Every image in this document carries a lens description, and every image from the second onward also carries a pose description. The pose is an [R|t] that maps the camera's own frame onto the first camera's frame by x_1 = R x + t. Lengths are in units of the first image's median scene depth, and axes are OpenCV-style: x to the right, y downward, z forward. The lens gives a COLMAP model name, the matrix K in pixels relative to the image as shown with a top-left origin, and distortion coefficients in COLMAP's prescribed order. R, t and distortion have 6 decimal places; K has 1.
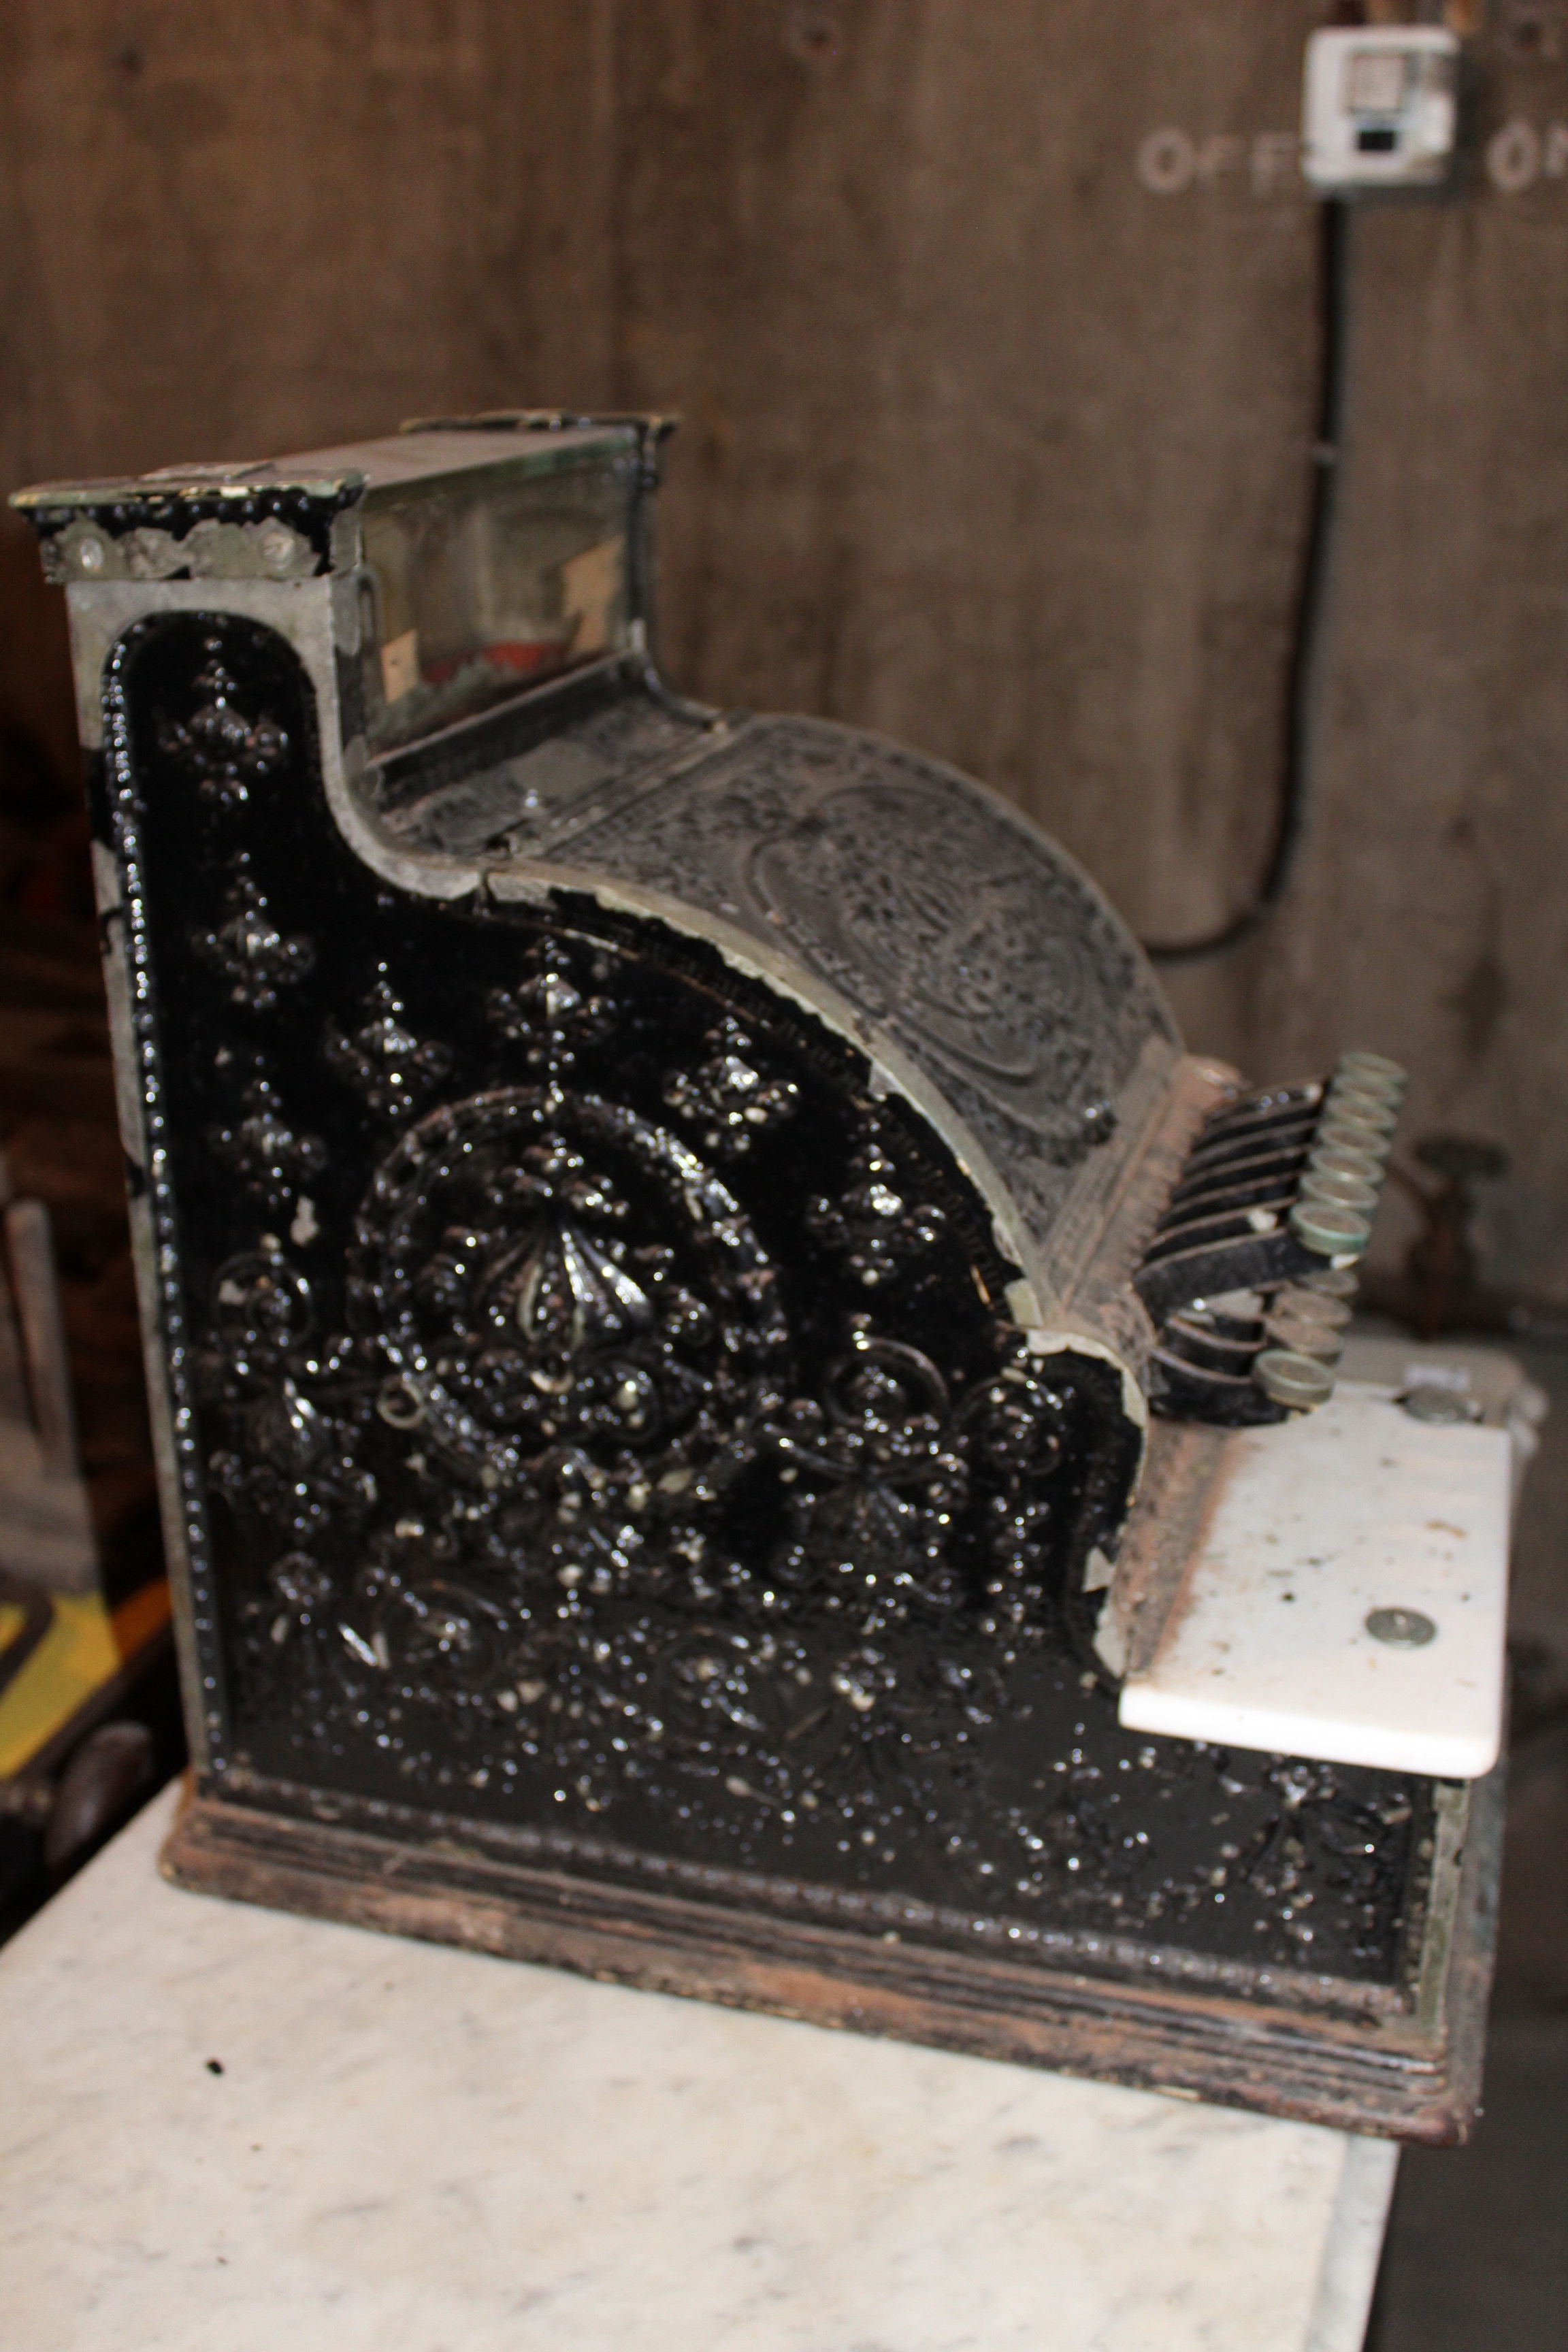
lens RADIAL K [[2457.6, 0, 783.3], [0, 2457.6, 1181.2], [0, 0, 1]] dist [-0.093042, 0.000000]
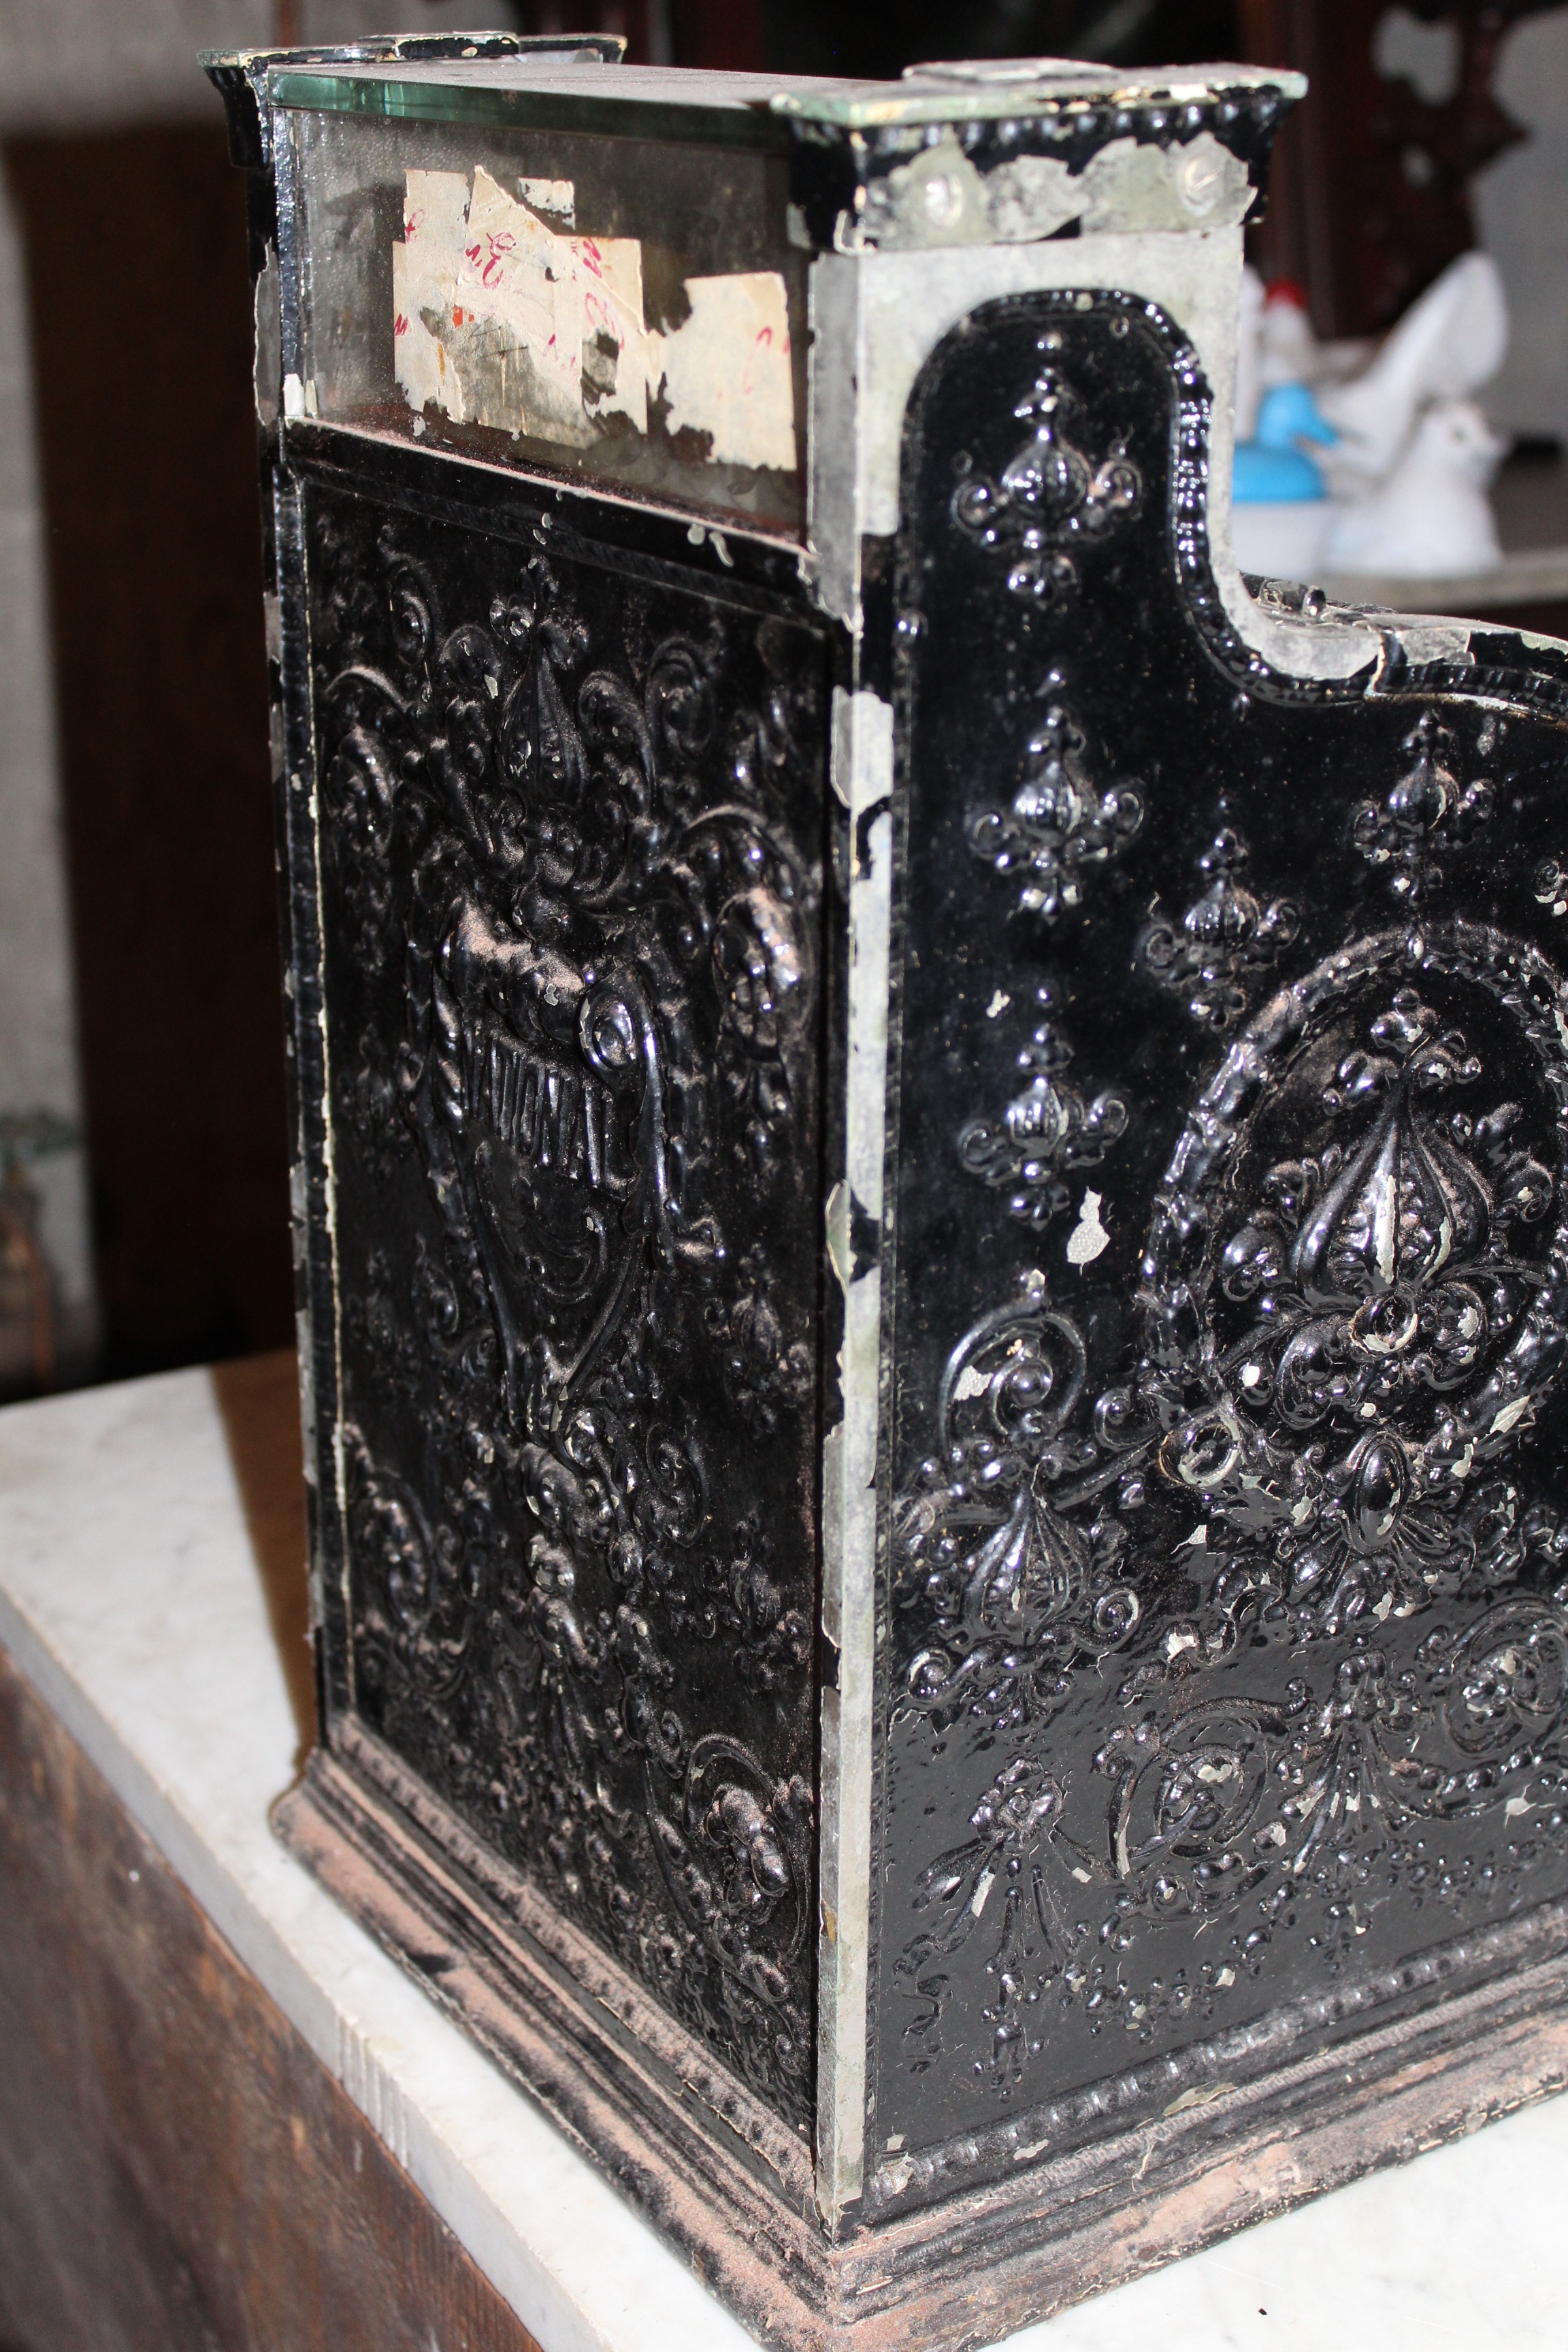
lens RADIAL K [[3354.5, 0, 780.4], [0, 3354.5, 1171.4], [0, 0, 1]] dist [-0.038615, 0.000000]
pose [[0.641654, -0.252114, 0.724375, -0.961132], [0.265676, 0.959023, 0.098444, -0.116196], [-0.719511, 0.129282, 0.682341, 0.475746]]
